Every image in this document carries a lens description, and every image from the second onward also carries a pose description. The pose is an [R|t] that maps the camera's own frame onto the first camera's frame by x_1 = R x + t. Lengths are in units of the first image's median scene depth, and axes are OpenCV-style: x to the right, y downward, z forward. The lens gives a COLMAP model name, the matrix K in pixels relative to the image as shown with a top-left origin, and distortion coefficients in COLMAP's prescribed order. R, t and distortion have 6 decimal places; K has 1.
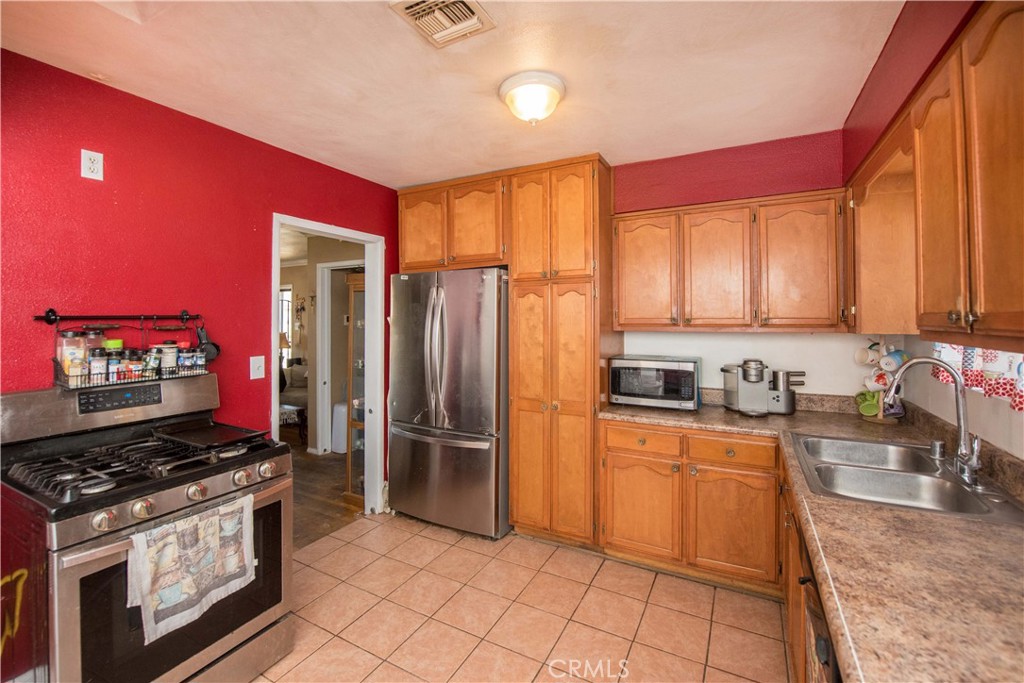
lens RADIAL K [[423.0, 0, 516.3], [0, 423.0, 324.4], [0, 0, 1]] dist [-0.016181, -0.000312]
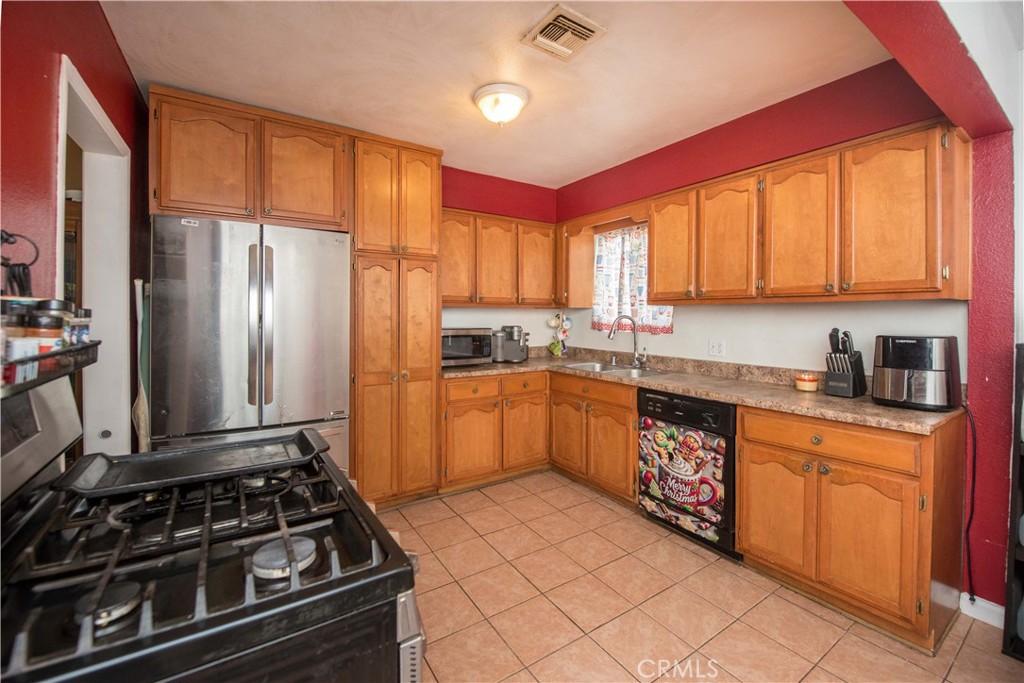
lens RADIAL K [[410.3, 0, 507.4], [0, 410.3, 325.2], [0, 0, 1]] dist [-0.016799, -0.000149]
pose [[0.497813, -0.019199, 0.867072, -0.681988], [0.000903, 0.999766, 0.021619, 0.047315], [-0.867284, -0.009979, 0.497714, 0.272301]]
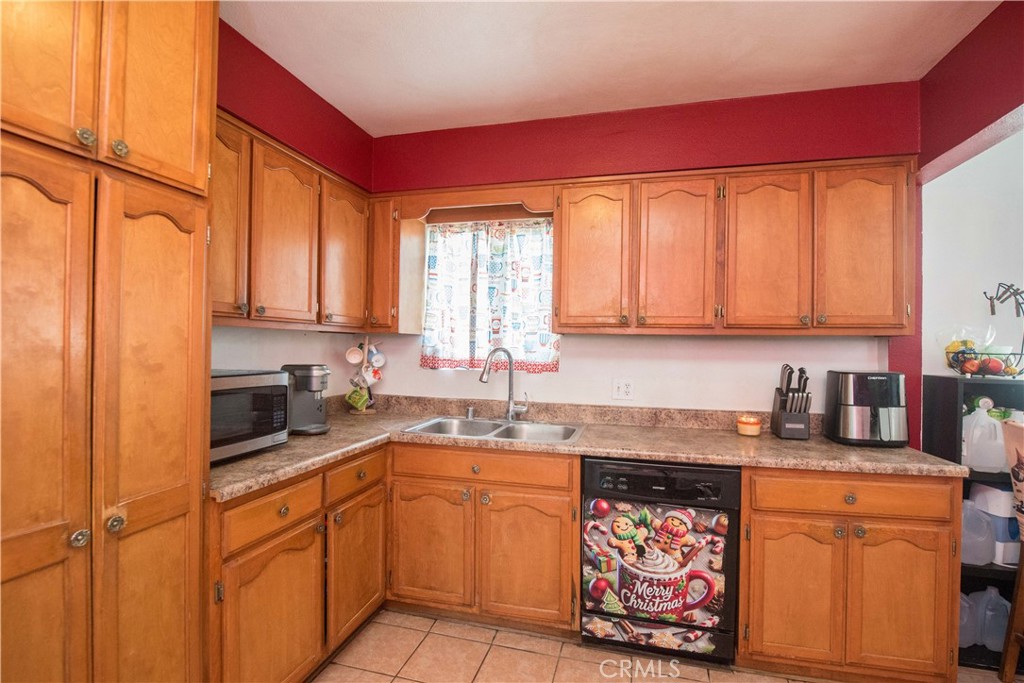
lens RADIAL K [[464.1, 0, 513.5], [0, 464.1, 348.7], [0, 0, 1]] dist [-0.016205, -0.000296]
pose [[-0.220762, -0.007685, 0.975297, -0.367038], [-0.008922, 0.999943, 0.005860, 0.042414], [-0.975287, -0.007408, -0.220818, 0.771074]]
